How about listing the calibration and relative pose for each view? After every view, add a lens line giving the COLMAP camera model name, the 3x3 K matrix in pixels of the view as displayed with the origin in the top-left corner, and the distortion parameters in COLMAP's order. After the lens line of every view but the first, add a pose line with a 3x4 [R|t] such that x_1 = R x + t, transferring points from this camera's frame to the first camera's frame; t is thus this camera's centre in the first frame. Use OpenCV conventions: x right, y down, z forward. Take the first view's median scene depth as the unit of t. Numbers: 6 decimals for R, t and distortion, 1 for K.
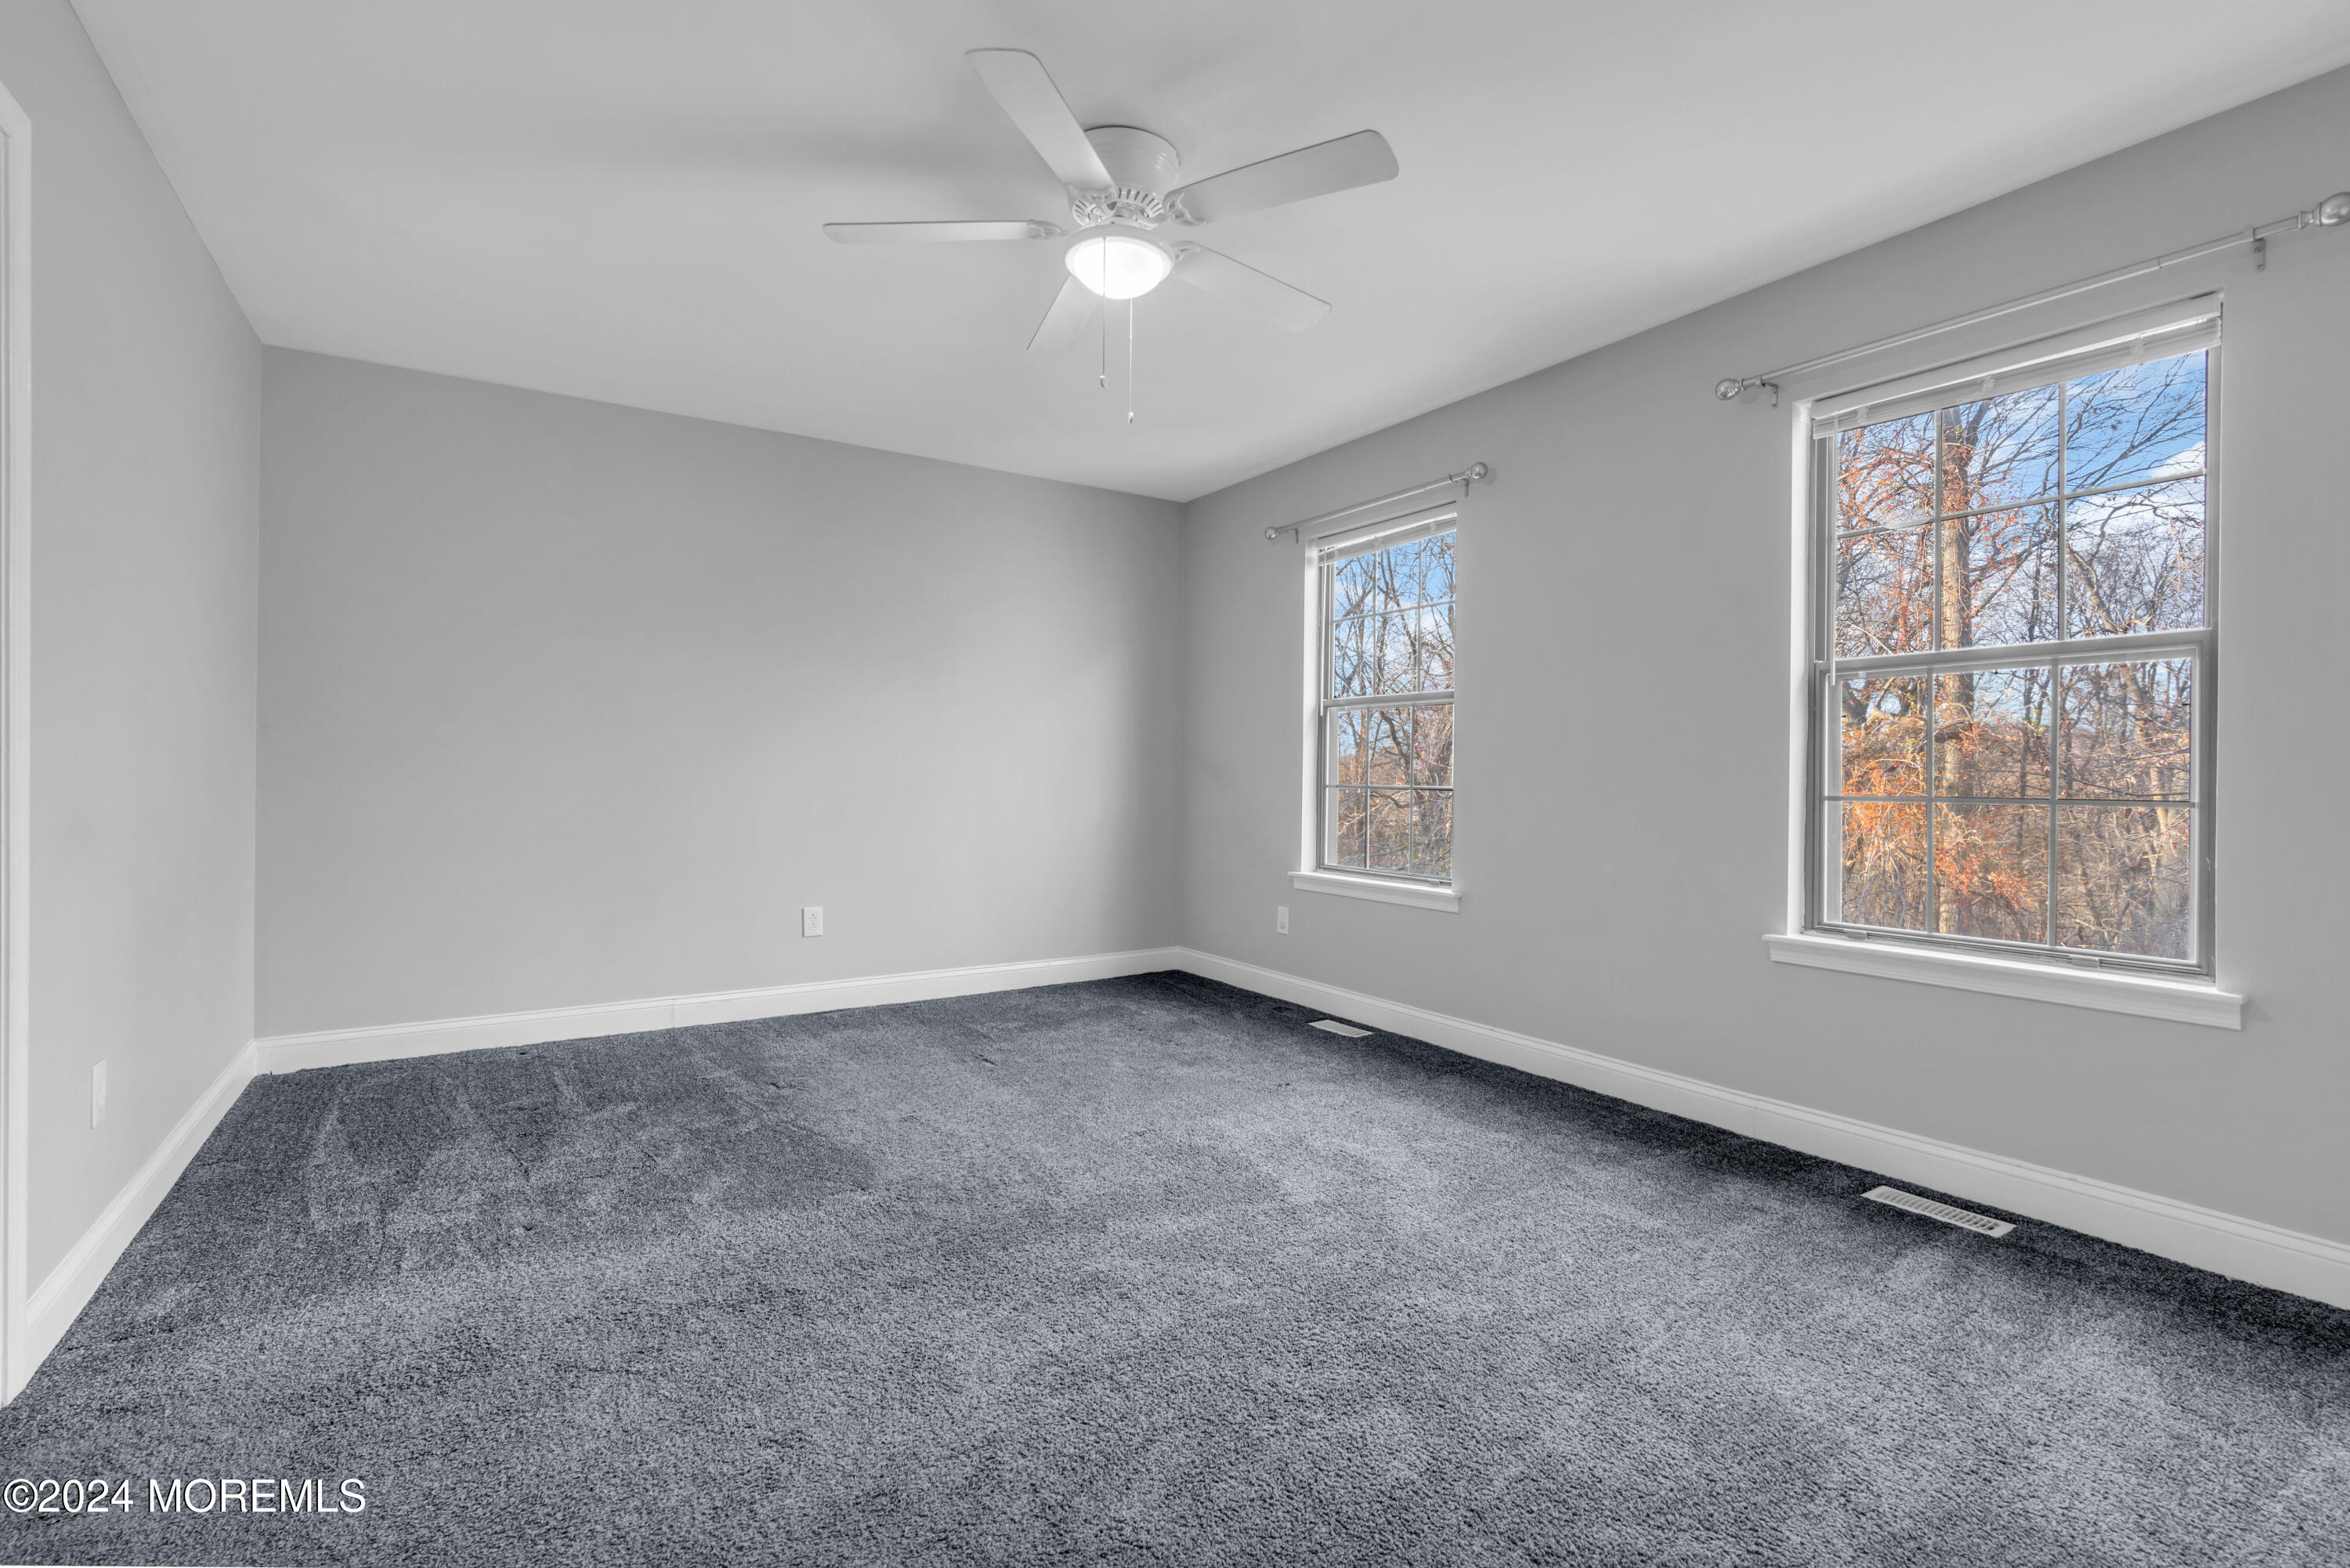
lens RADIAL K [[1062.0, 0, 1214.2], [0, 1062.0, 786.3], [0, 0, 1]] dist [-0.002665, 0.000102]
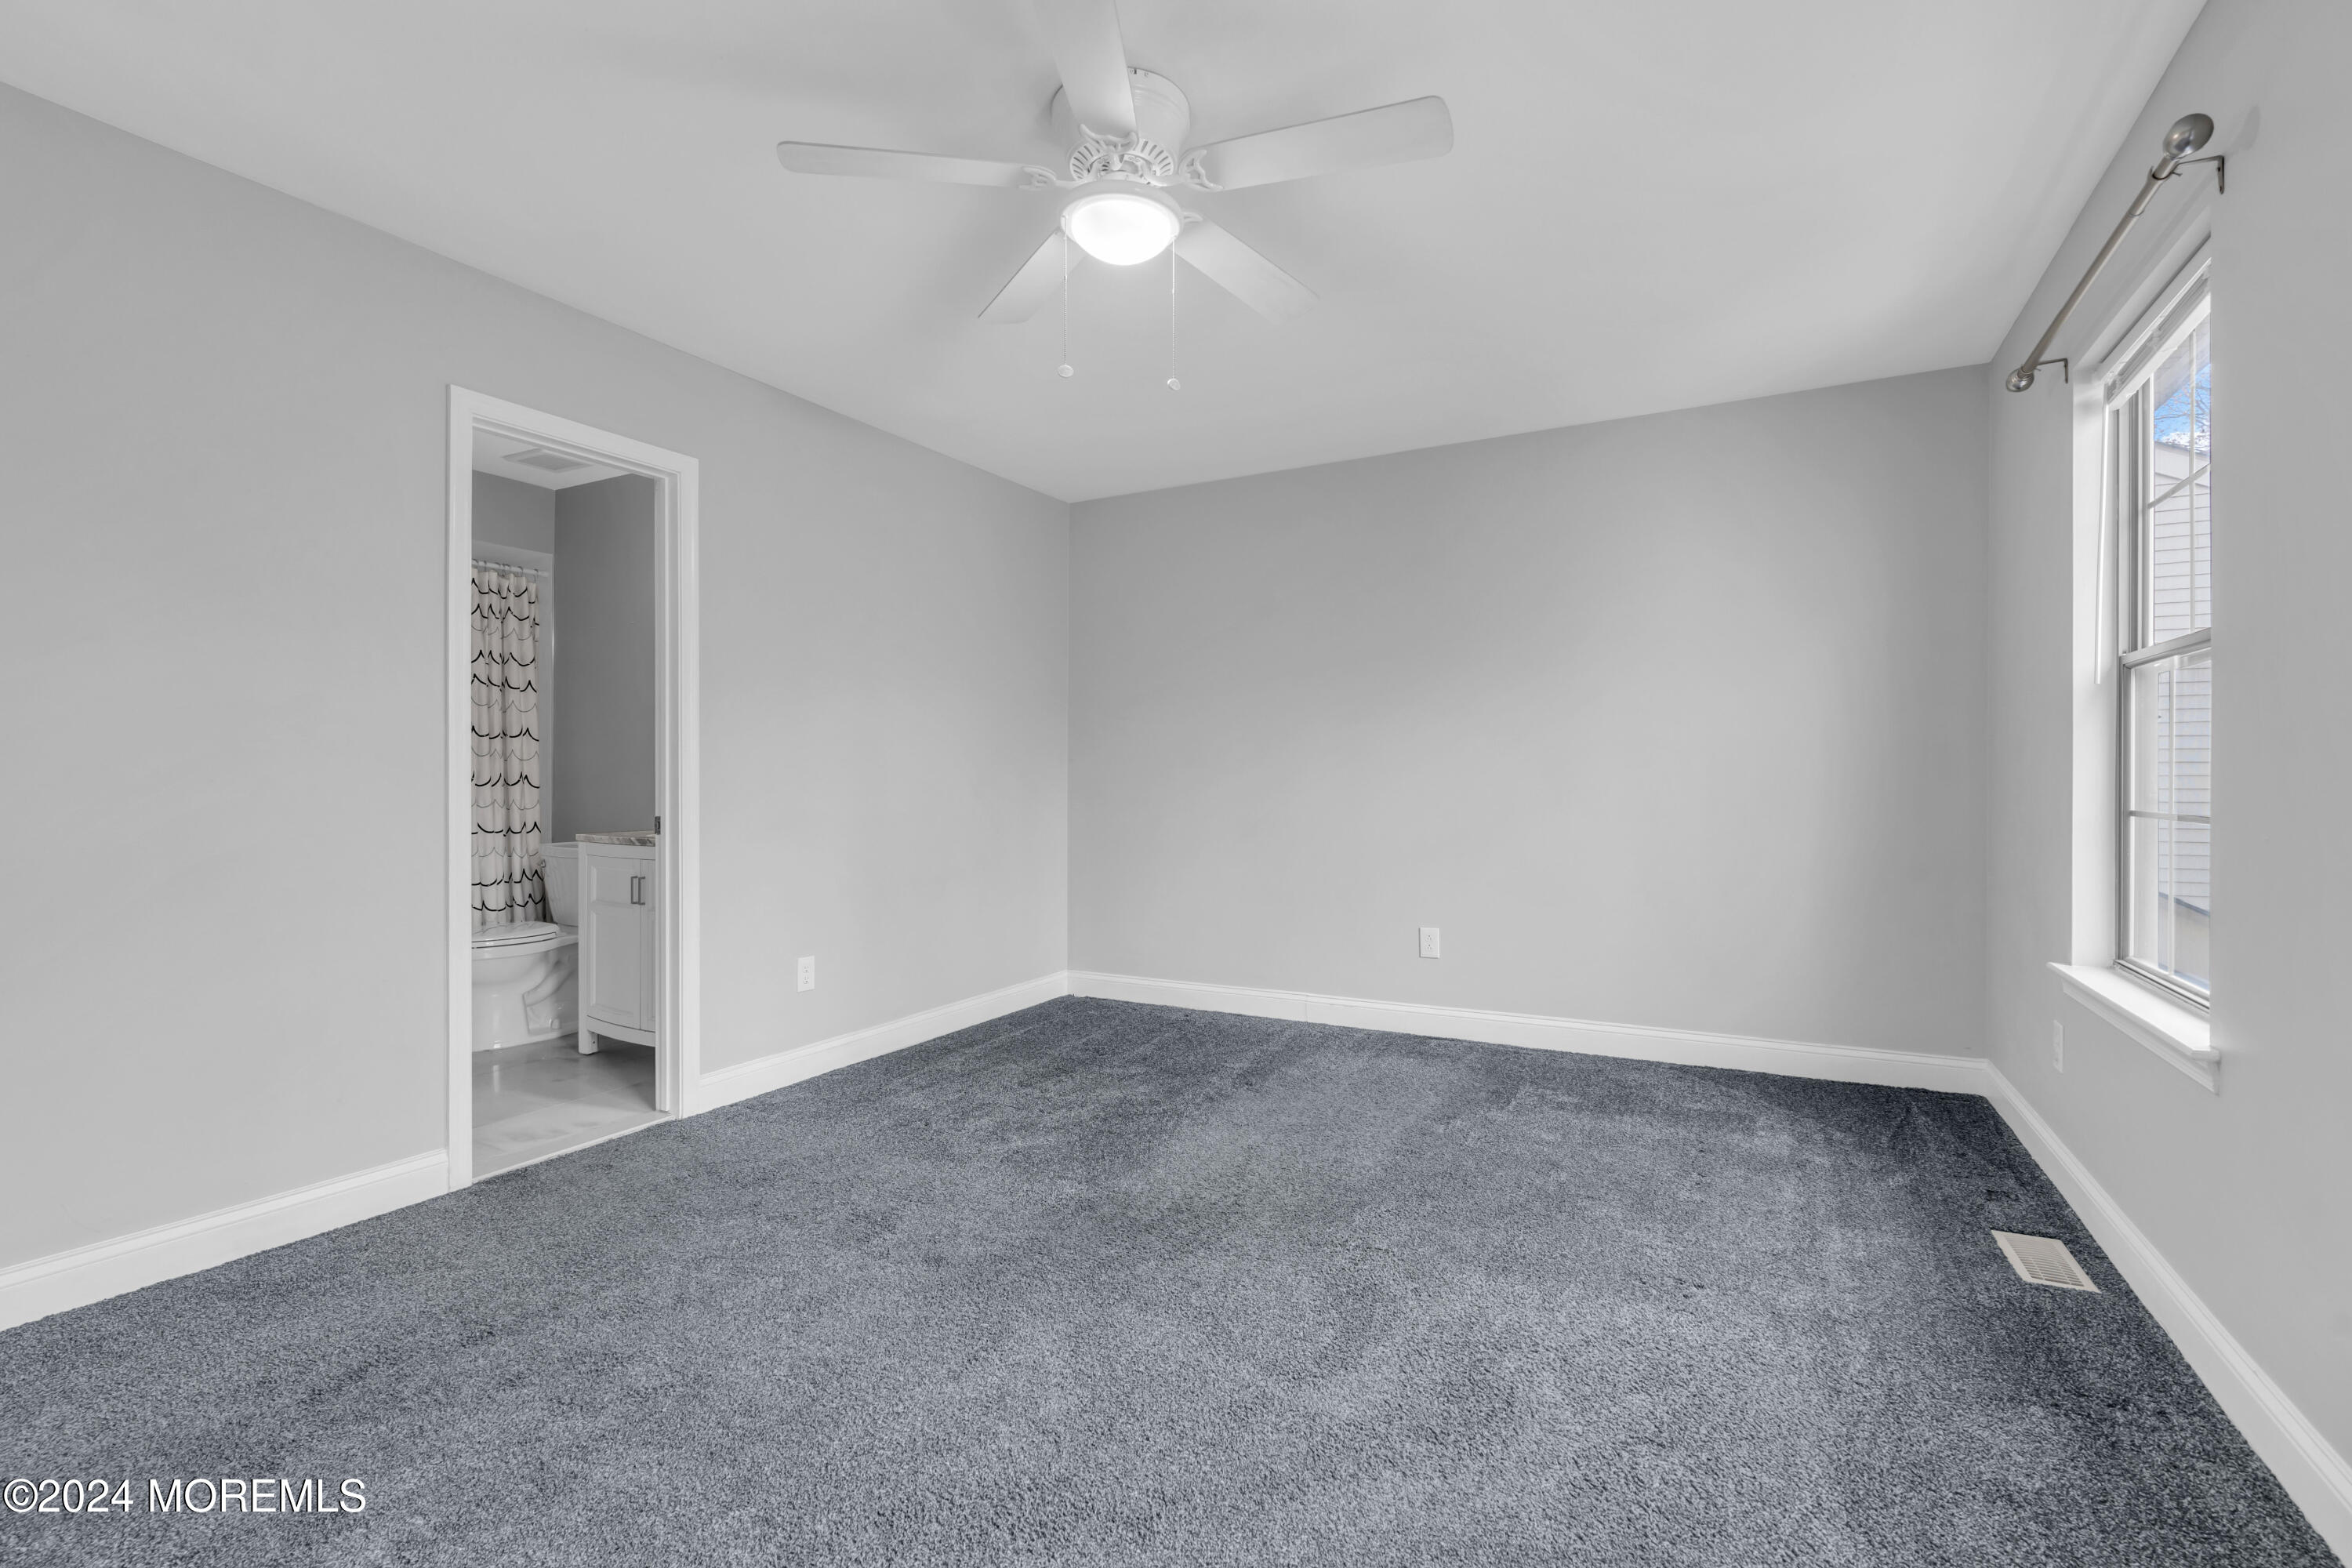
lens RADIAL K [[1063.0, 0, 1176.1], [0, 1063.0, 765.0], [0, 0, 1]] dist [-0.002665, 0.000102]
pose [[0.450034, -0.024739, -0.892669, 0.419057], [-0.001305, 0.999597, -0.028361, -0.008804], [0.893010, 0.013928, 0.449821, 0.365000]]
